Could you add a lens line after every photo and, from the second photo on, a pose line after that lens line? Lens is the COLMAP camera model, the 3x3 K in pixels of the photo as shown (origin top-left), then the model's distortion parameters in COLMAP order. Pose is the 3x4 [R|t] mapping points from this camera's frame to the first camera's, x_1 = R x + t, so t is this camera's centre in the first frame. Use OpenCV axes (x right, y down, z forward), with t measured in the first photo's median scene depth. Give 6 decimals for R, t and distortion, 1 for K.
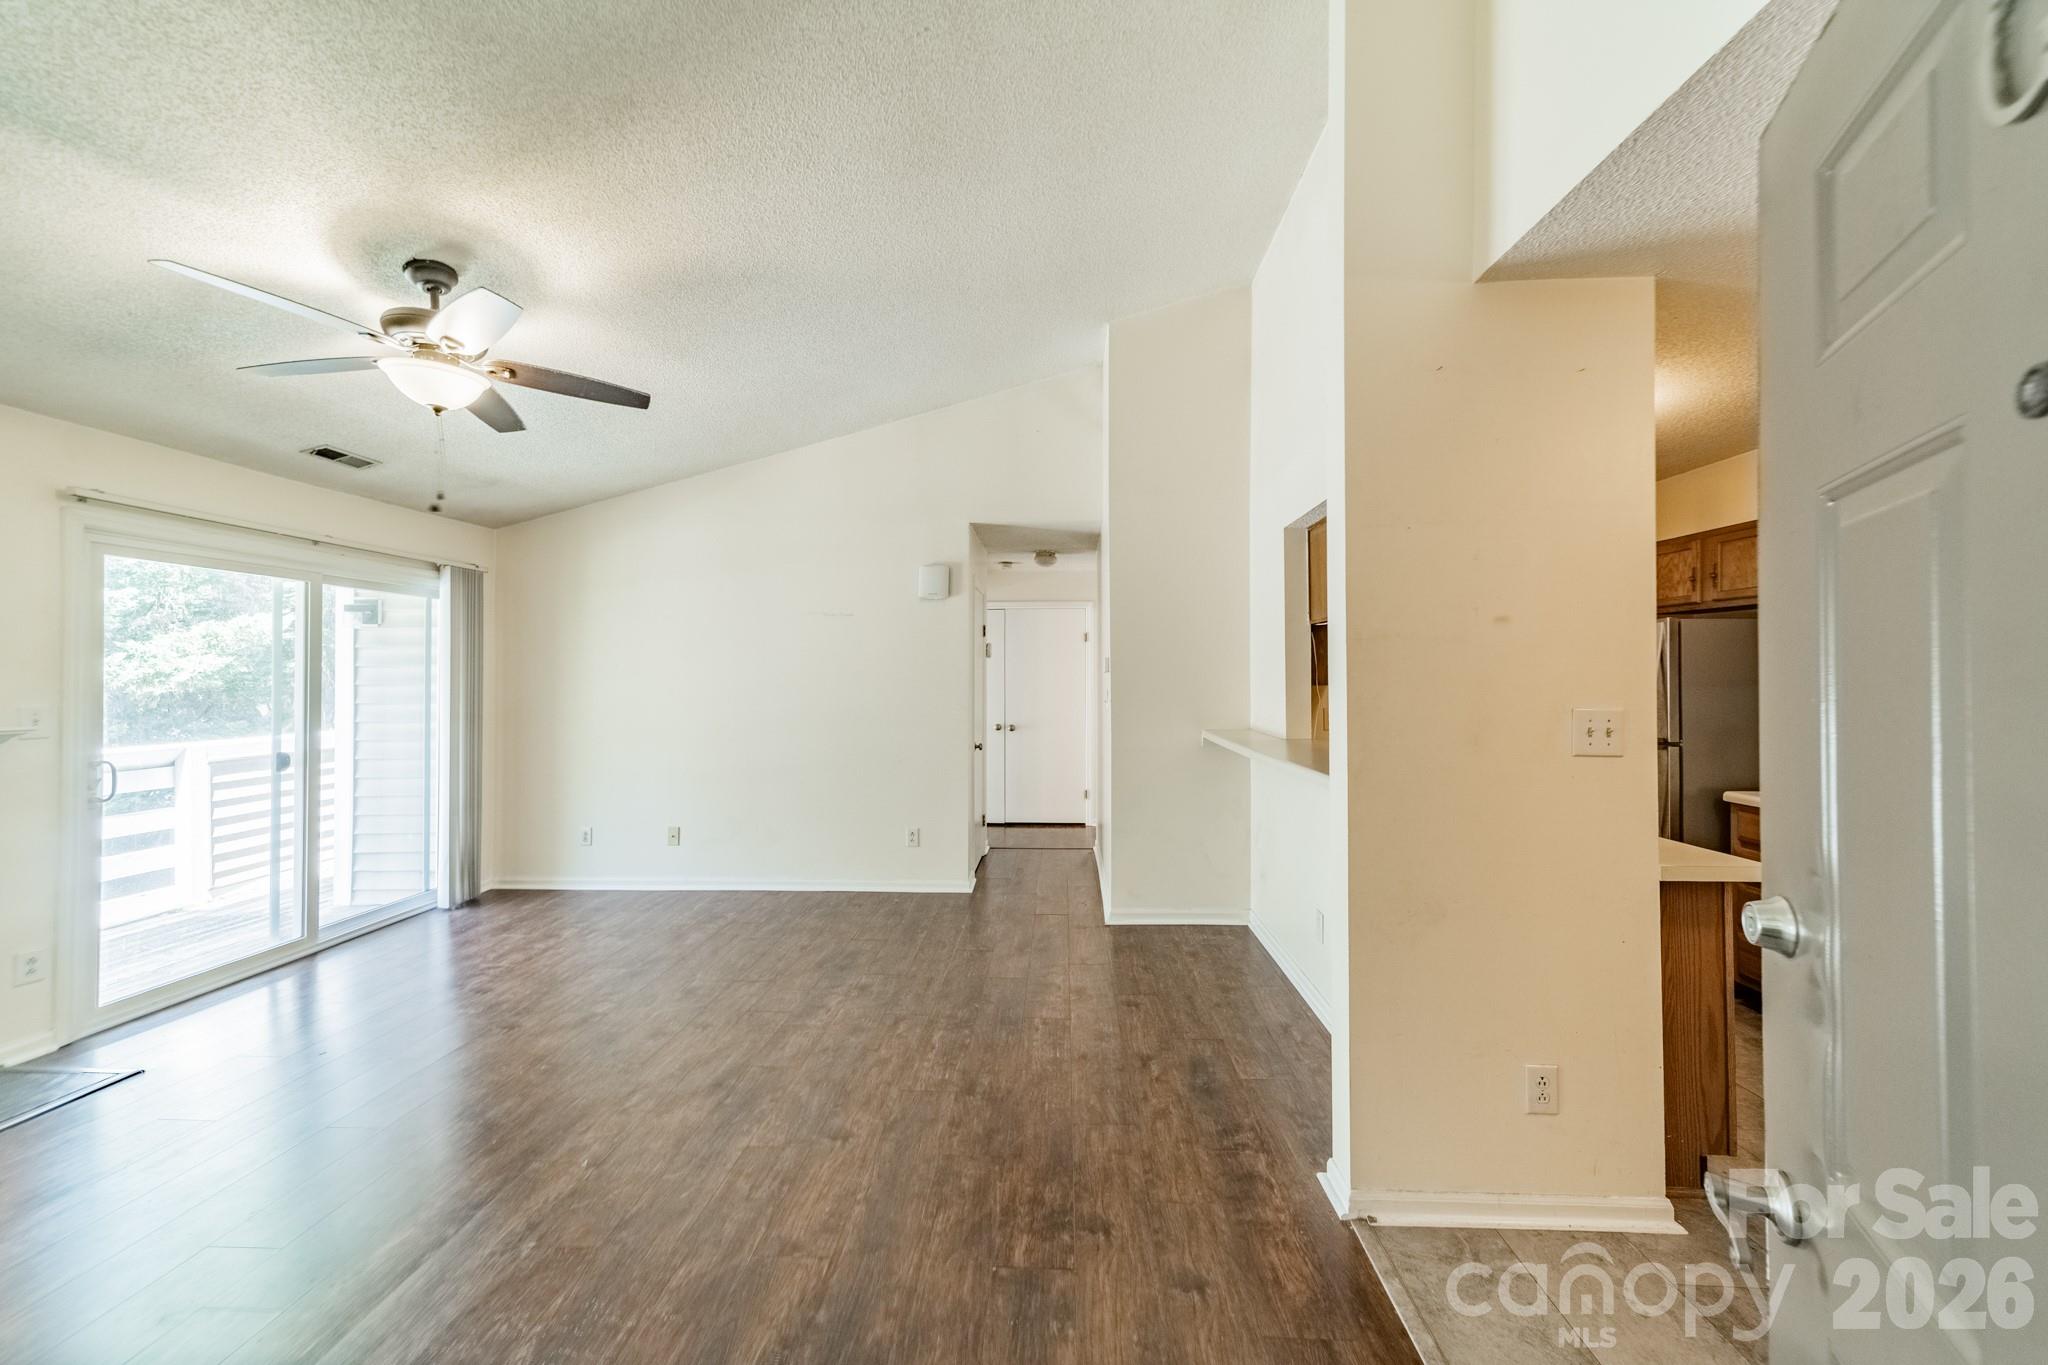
lens RADIAL K [[726.1, 0, 1024.8], [0, 726.1, 674.4], [0, 0, 1]] dist [0.008779, -0.000433]
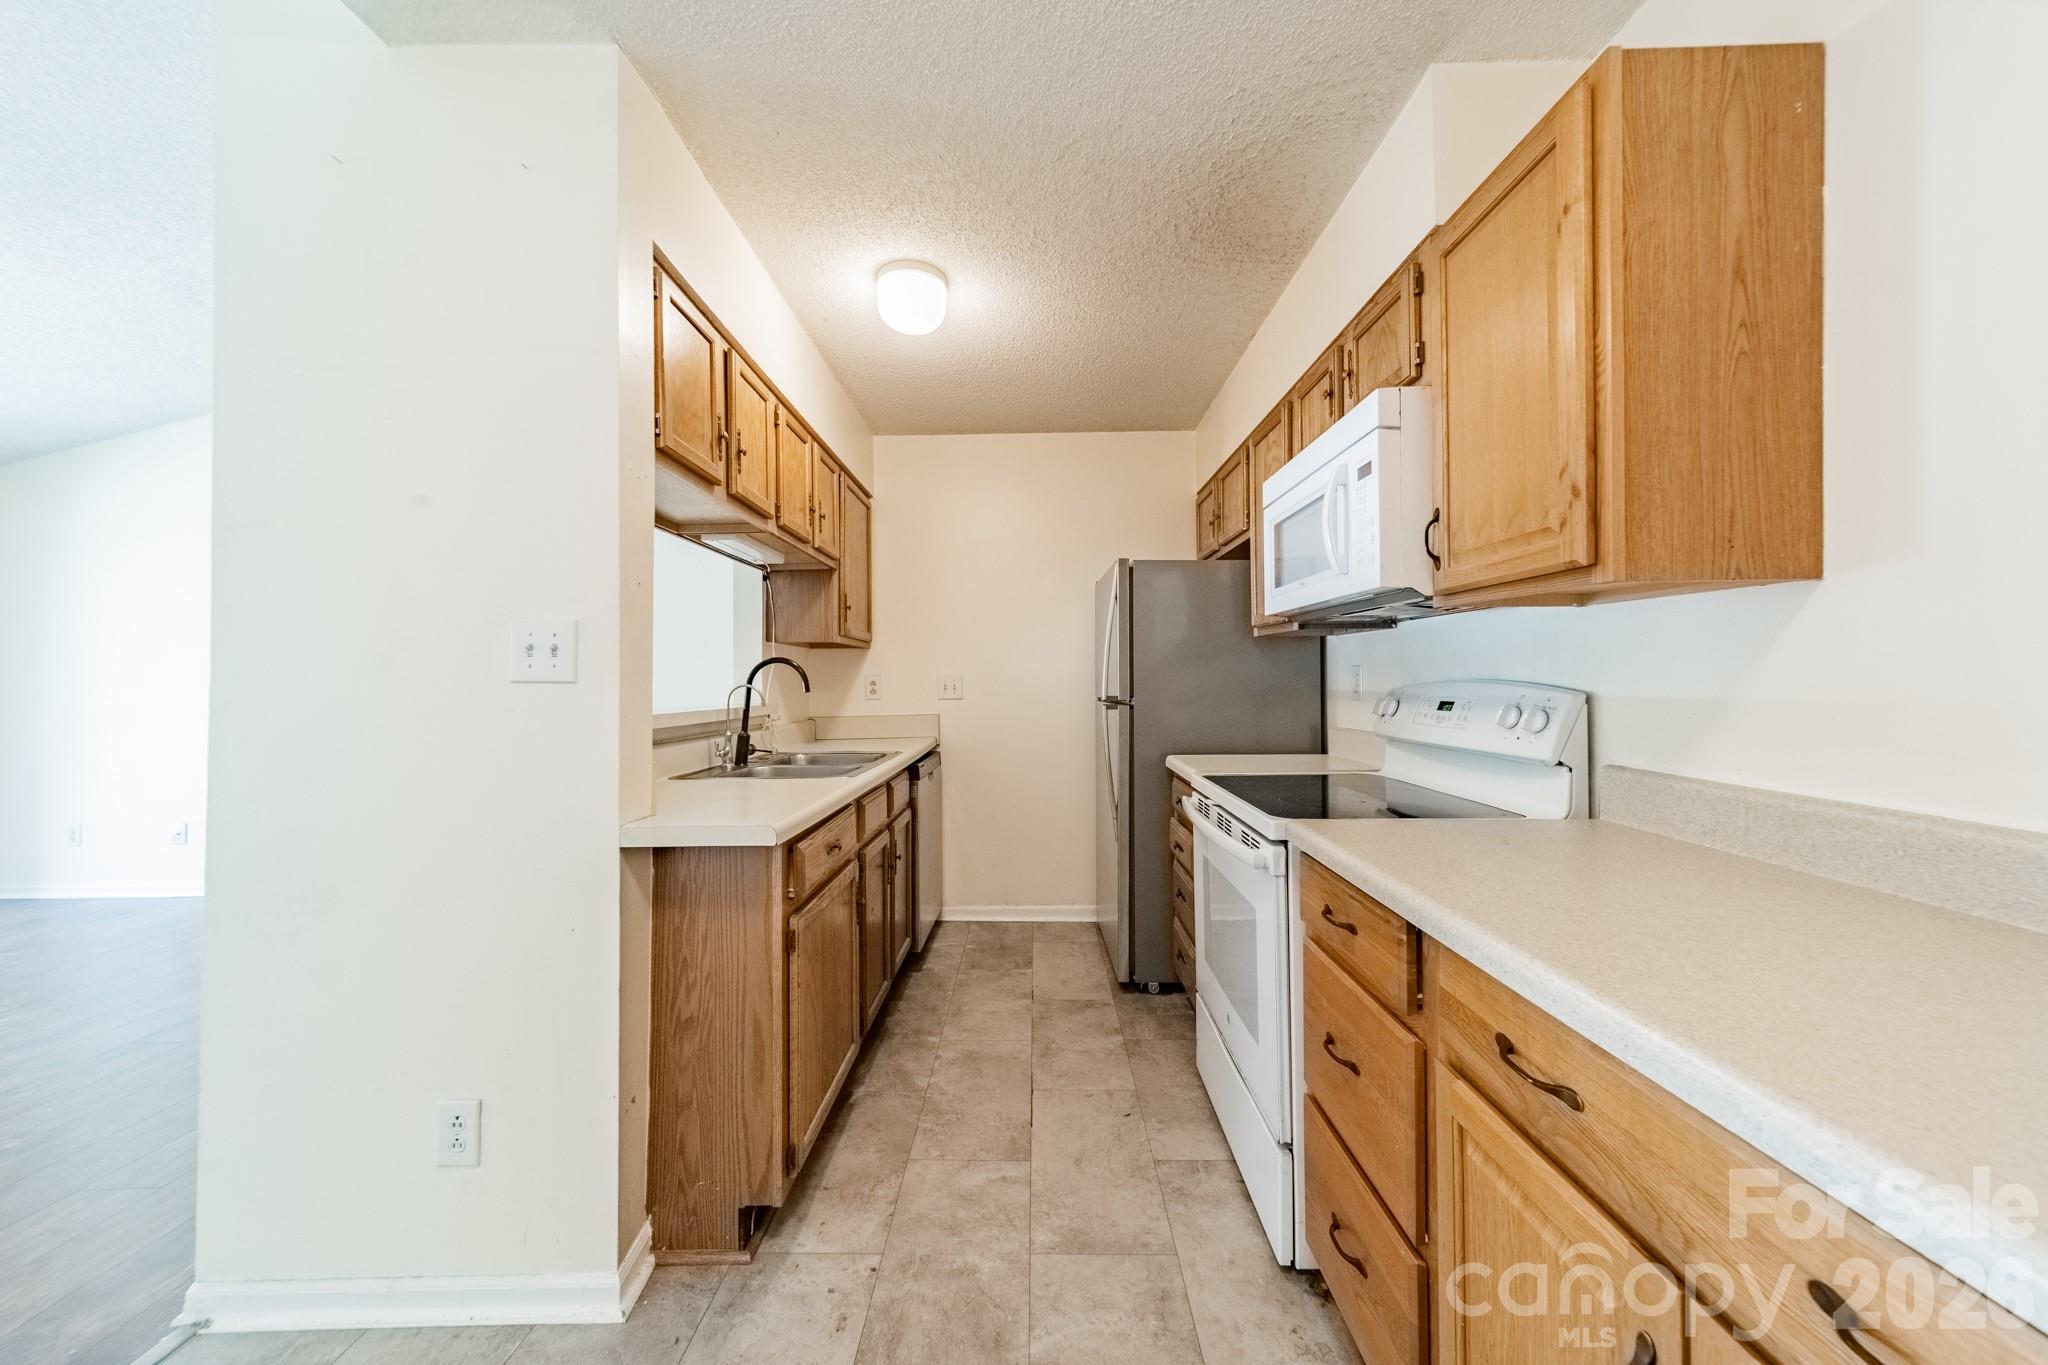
lens RADIAL K [[726.1, 0, 1029.1], [0, 726.1, 673.1], [0, 0, 1]] dist [0.008779, -0.000433]
pose [[0.999087, -0.004817, 0.042454, 0.794198], [0.005035, 0.999975, -0.005017, 0.069205], [-0.042429, 0.005227, 0.999086, 0.147629]]
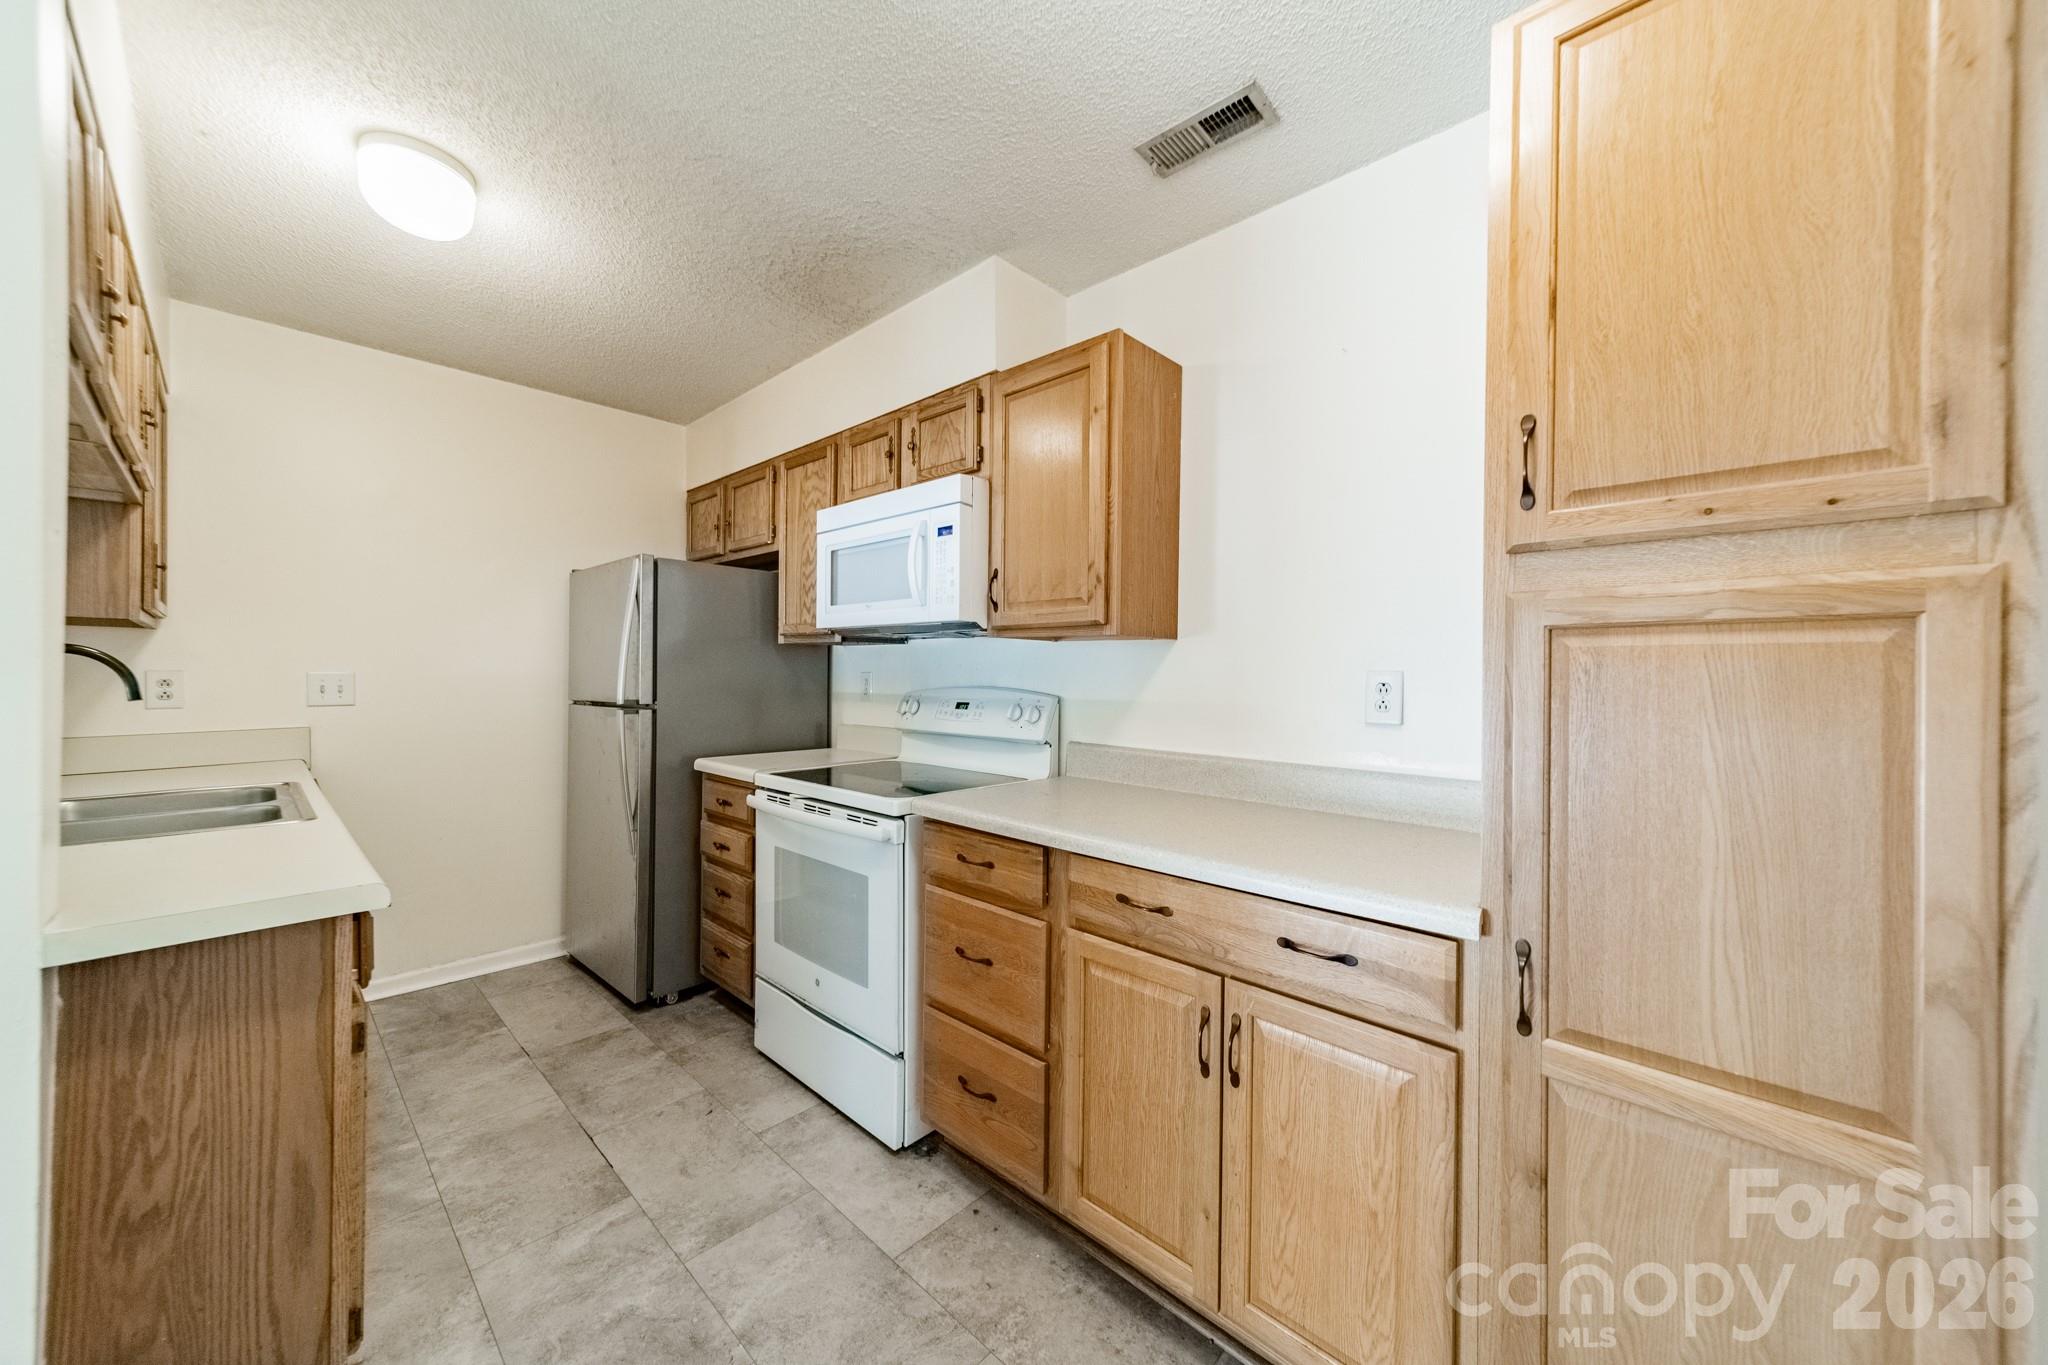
lens RADIAL K [[726.1, 0, 1027.3], [0, 726.1, 676.1], [0, 0, 1]] dist [0.008779, -0.000433]
pose [[0.643914, 0.006172, 0.765073, 0.575656], [-0.011454, 0.999933, 0.001573, 0.059070], [-0.765012, -0.009776, 0.643941, 0.151122]]
